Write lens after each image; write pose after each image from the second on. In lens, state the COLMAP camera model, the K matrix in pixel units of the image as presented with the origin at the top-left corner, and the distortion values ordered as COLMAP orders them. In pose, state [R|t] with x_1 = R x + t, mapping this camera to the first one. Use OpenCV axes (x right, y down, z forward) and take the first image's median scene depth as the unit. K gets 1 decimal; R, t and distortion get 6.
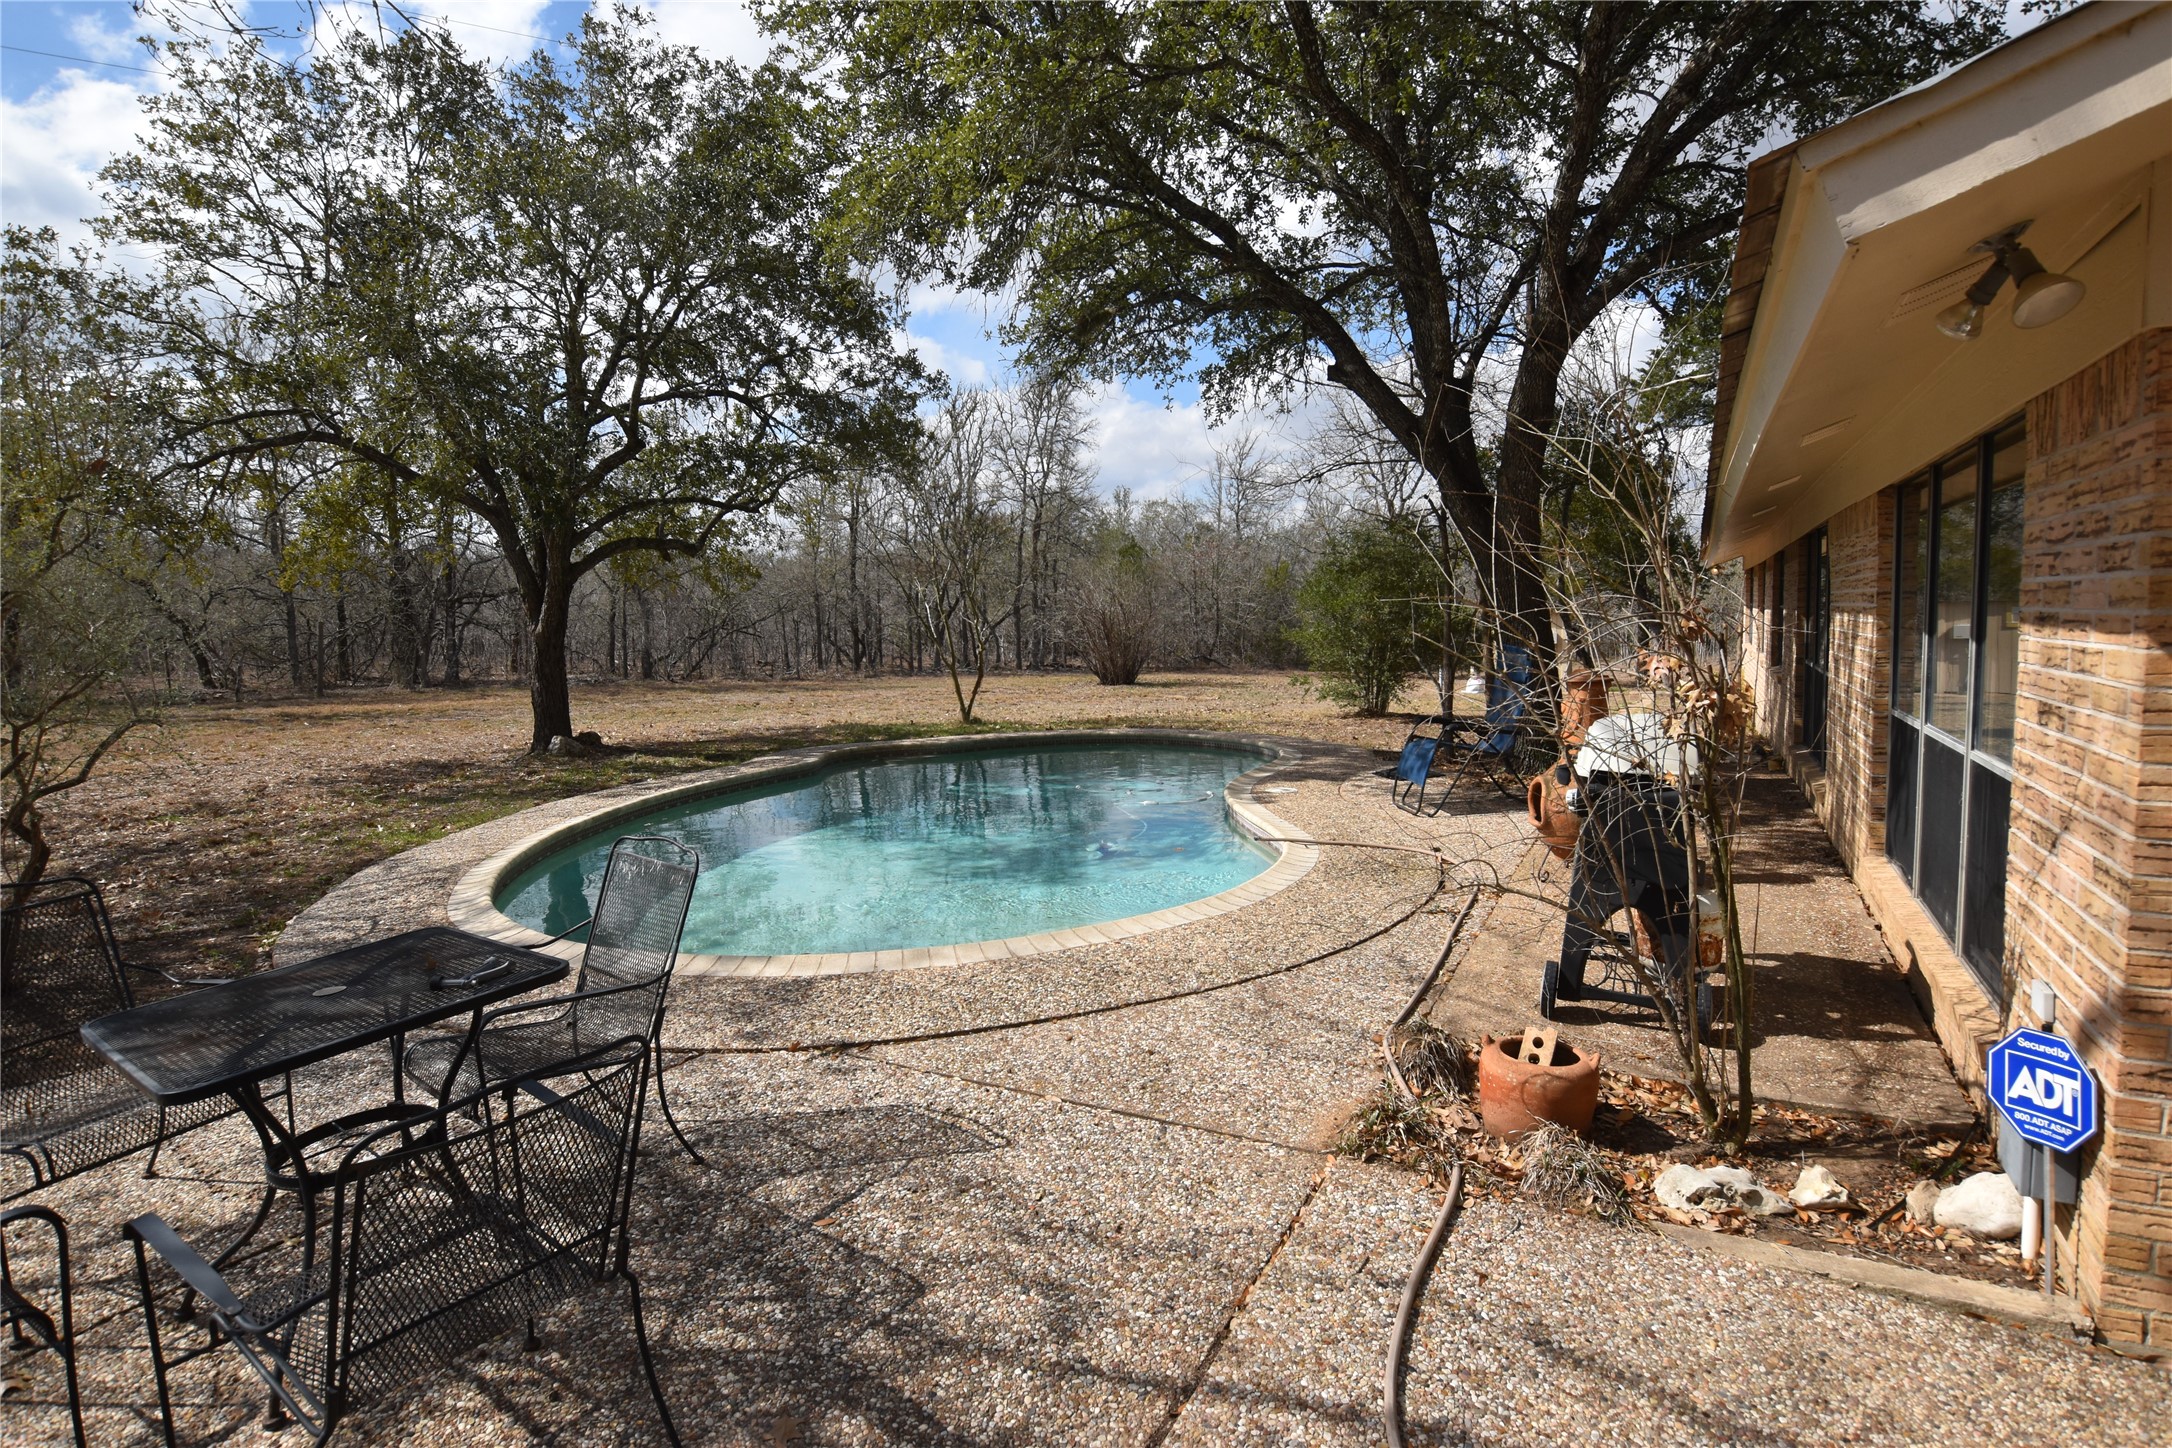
lens RADIAL K [[1137.4, 0, 1107.5], [0, 1137.4, 724.3], [0, 0, 1]] dist [-0.015650, 0.001815]
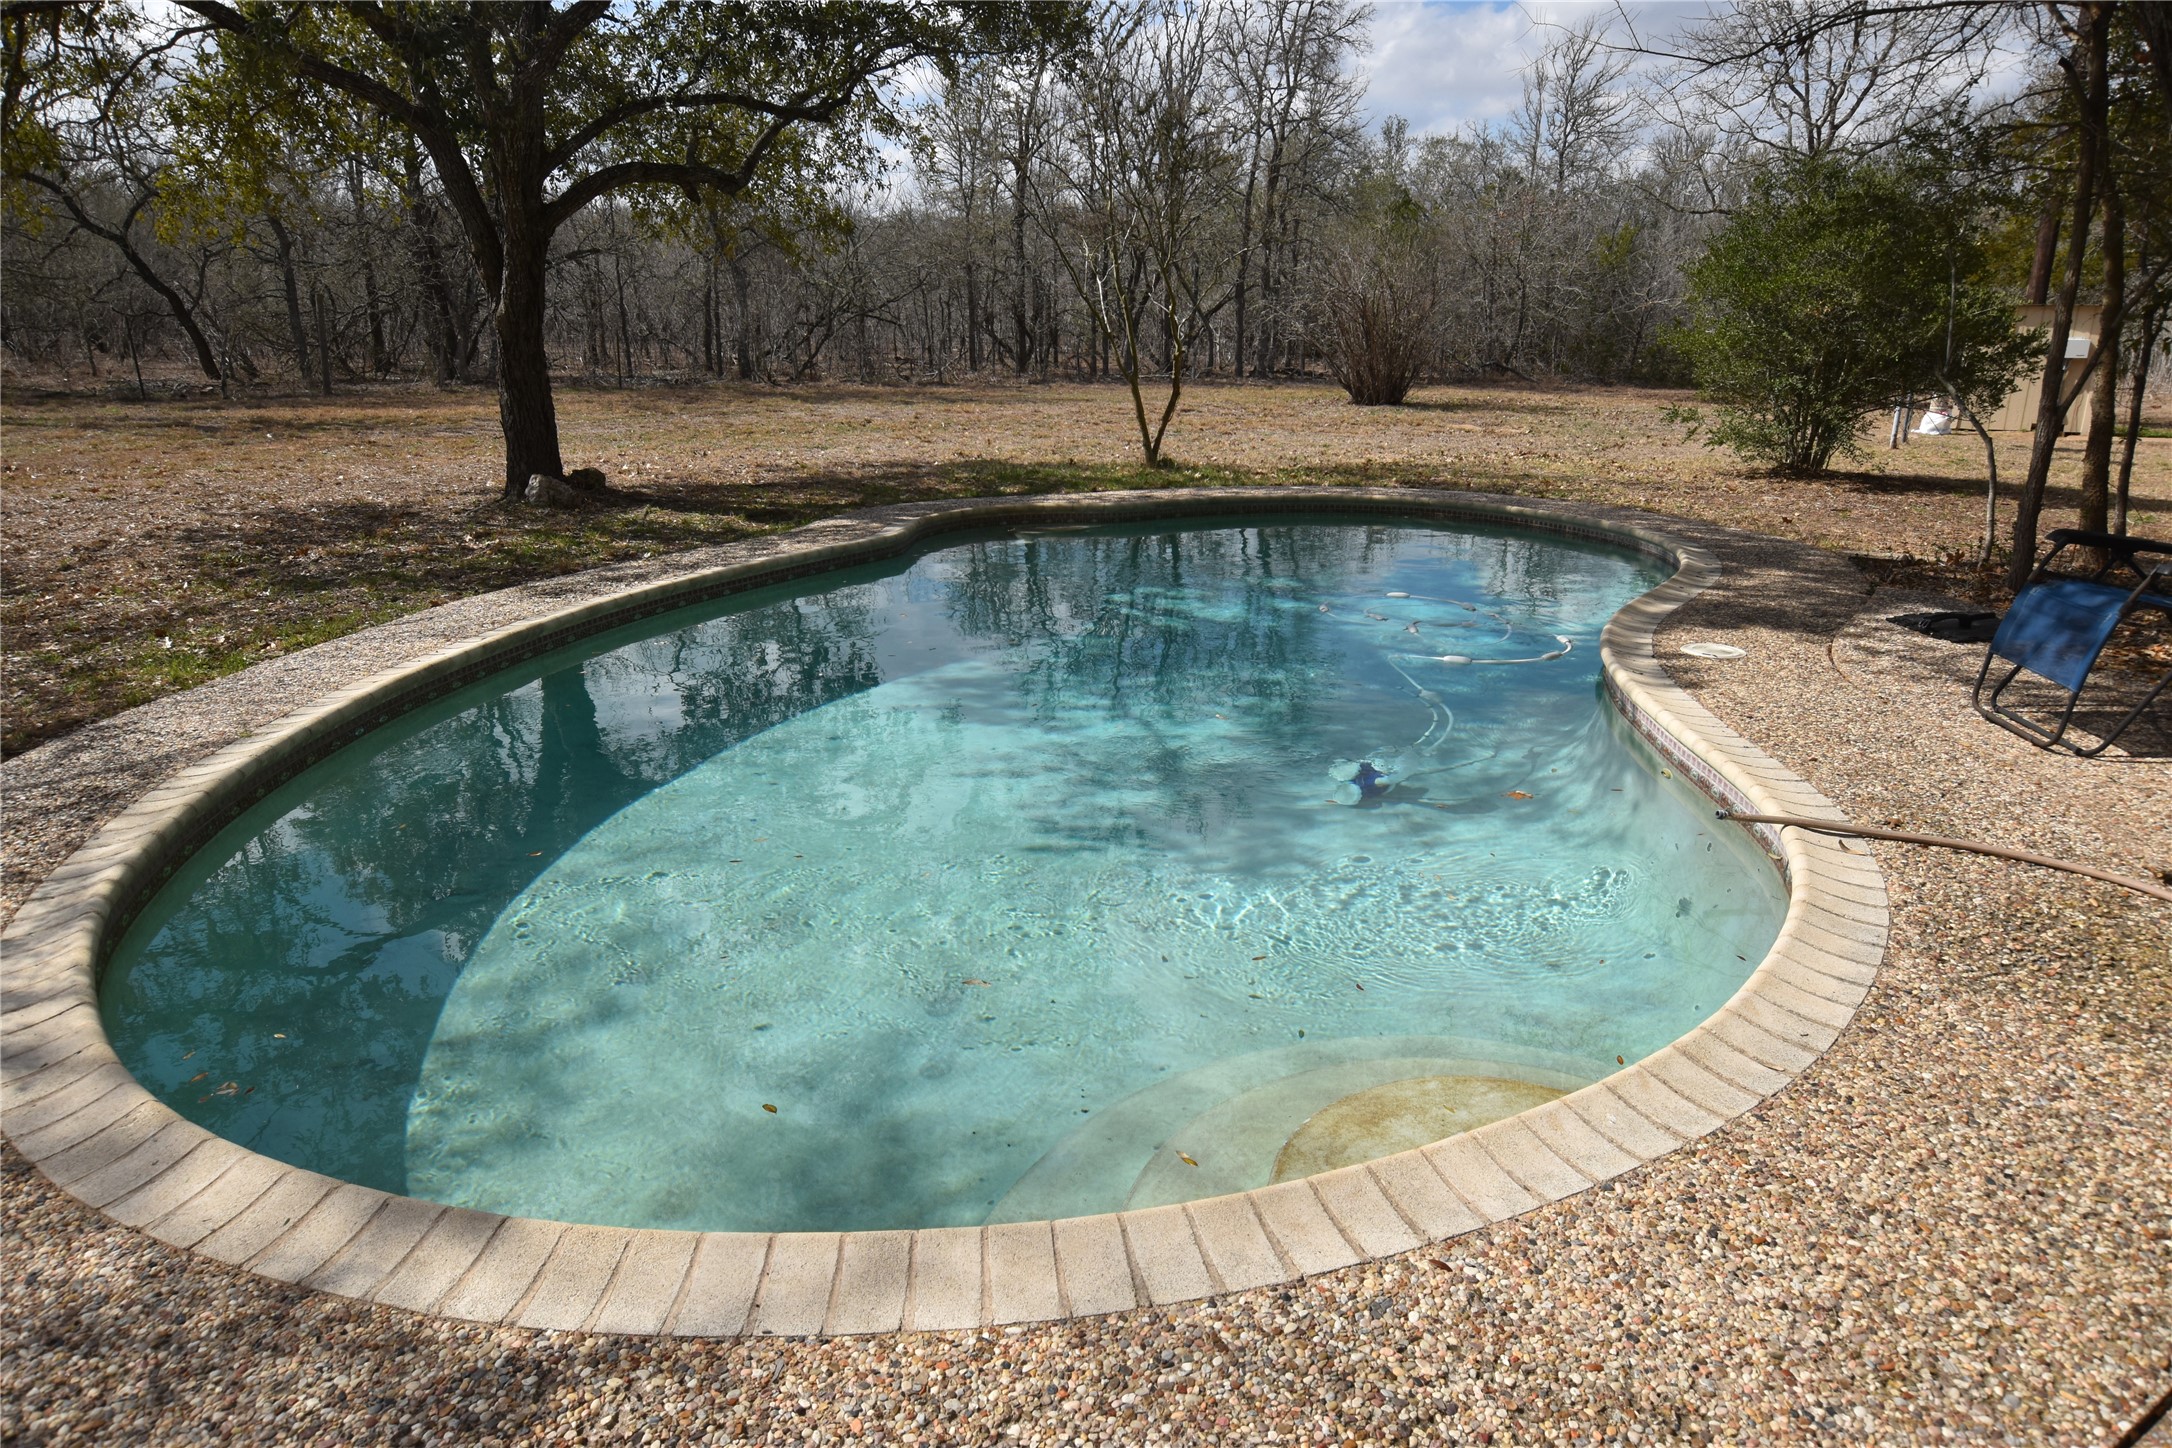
lens RADIAL K [[1365.3, 0, 1108.2], [0, 1365.3, 722.9], [0, 0, 1]] dist [-0.001551, 0.008368]
pose [[0.984966, 0.065169, -0.159986, -0.010461], [-0.031263, 0.978067, 0.205930, -0.016377], [0.169897, -0.197833, 0.965400, 0.179156]]
